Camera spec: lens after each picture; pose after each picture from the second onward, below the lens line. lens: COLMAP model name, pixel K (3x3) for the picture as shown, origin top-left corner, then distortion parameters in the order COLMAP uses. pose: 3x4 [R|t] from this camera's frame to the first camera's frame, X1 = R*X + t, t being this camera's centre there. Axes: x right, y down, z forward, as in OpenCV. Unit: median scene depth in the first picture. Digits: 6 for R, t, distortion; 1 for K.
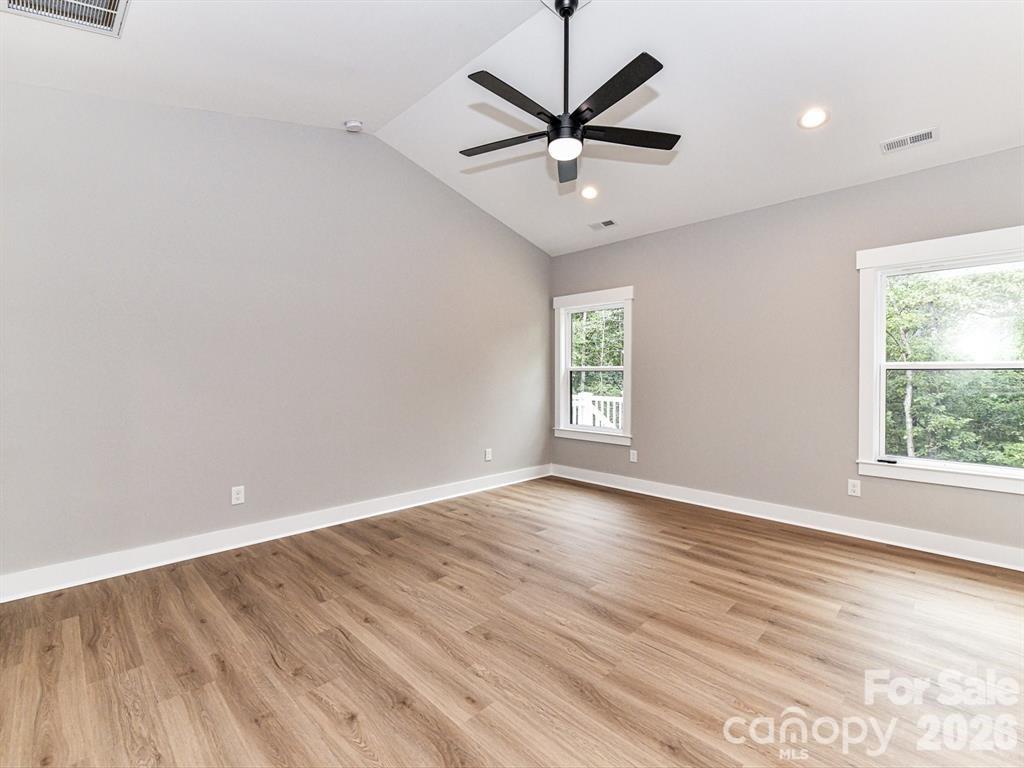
lens RADIAL K [[477.4, 0, 496.6], [0, 477.4, 373.8], [0, 0, 1]] dist [0.000939, -0.000407]
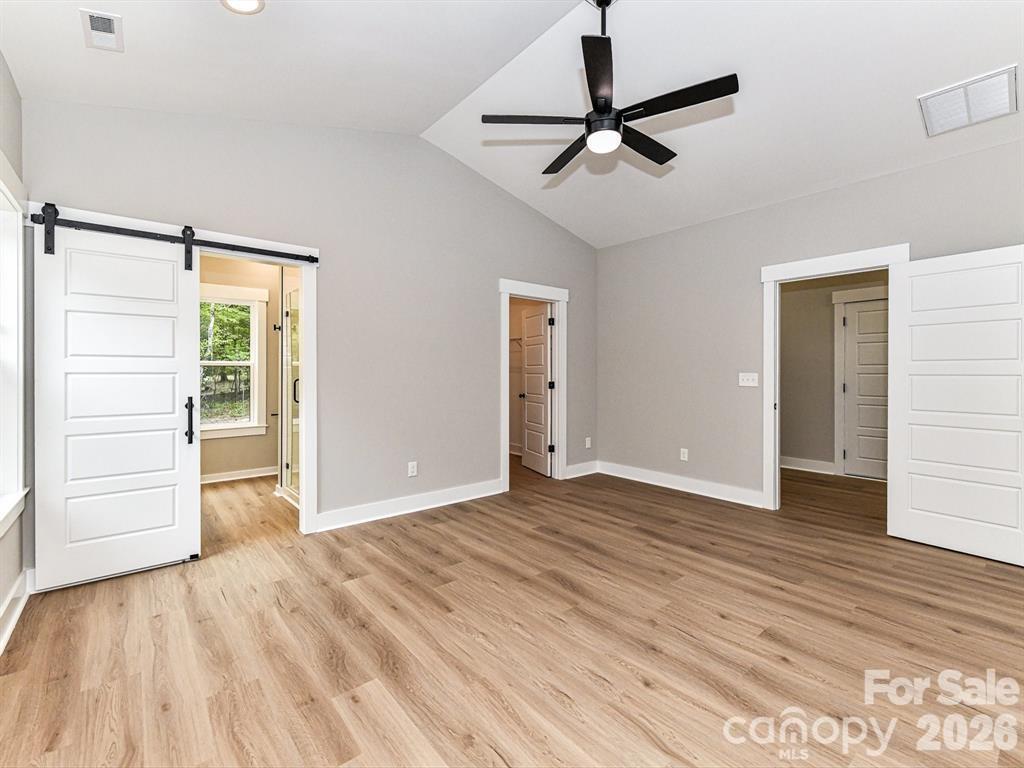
lens RADIAL K [[465.6, 0, 508.1], [0, 465.6, 375.7], [0, 0, 1]] dist [-0.000064, -0.000272]
pose [[-0.997015, -0.005101, 0.077033, 0.193473], [-0.004897, 0.999984, 0.002834, 0.009110], [-0.077046, 0.002449, -0.997025, 1.444206]]
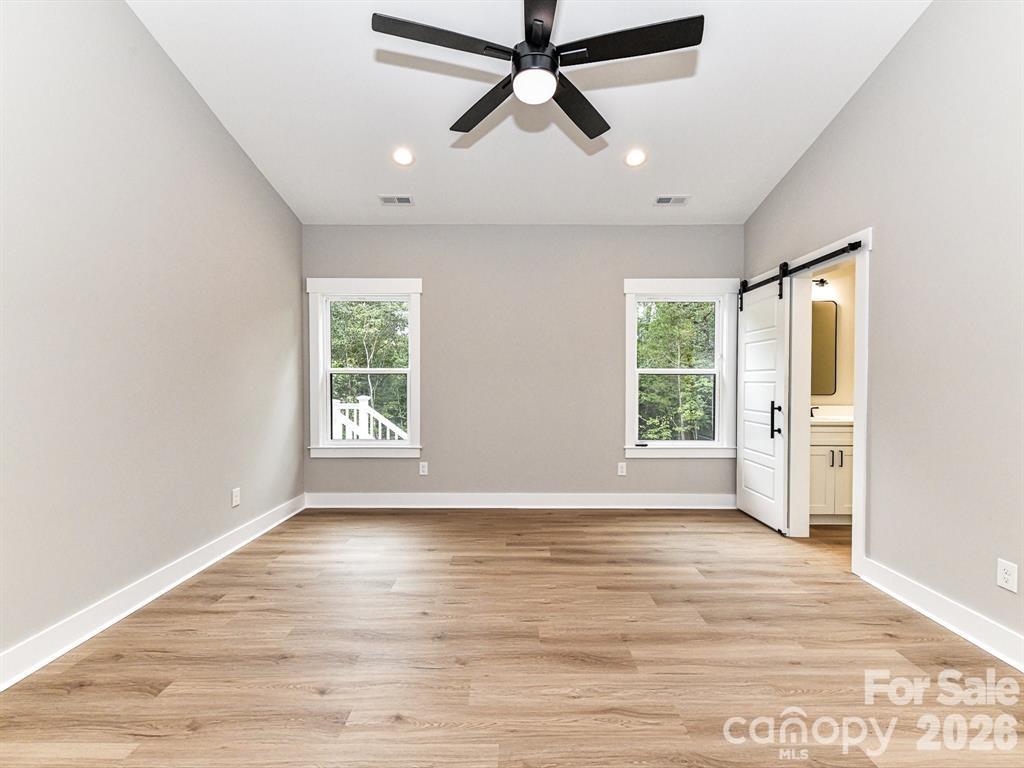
lens RADIAL K [[468.6, 0, 531.4], [0, 468.6, 385.4], [0, 0, 1]] dist [0.002640, -0.000406]
pose [[0.679755, -0.011594, 0.733347, -0.311339], [-0.001655, 0.999848, 0.017341, -0.000032], [-0.733437, -0.013001, 0.679633, 0.354667]]
